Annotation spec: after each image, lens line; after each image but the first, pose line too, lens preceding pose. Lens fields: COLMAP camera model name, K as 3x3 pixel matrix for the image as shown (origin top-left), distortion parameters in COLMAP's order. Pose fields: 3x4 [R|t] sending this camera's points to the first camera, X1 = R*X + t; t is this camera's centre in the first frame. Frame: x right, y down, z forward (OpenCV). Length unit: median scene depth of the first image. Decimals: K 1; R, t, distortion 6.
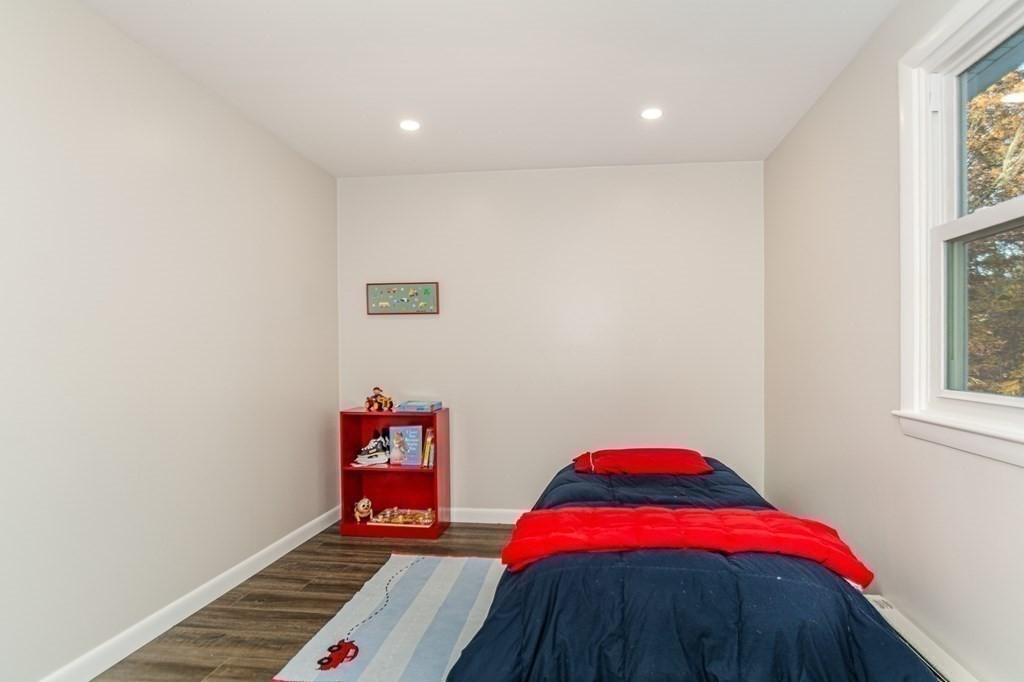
lens RADIAL K [[531.0, 0, 513.4], [0, 531.0, 358.5], [0, 0, 1]] dist [-0.018622, 0.000809]
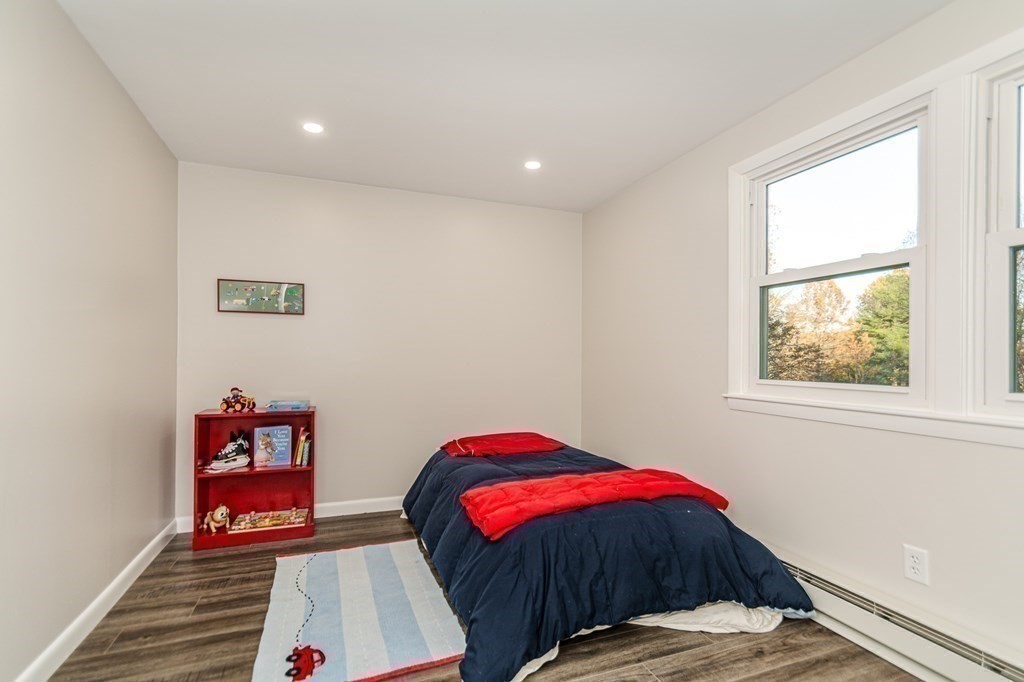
lens RADIAL K [[462.8, 0, 512.1], [0, 462.8, 349.2], [0, 0, 1]] dist [0.002142, 0.000460]
pose [[0.895194, 0.016589, 0.445368, -0.200557], [-0.005987, 0.999664, -0.025203, 0.003030], [-0.445637, 0.019895, 0.894993, 0.028980]]
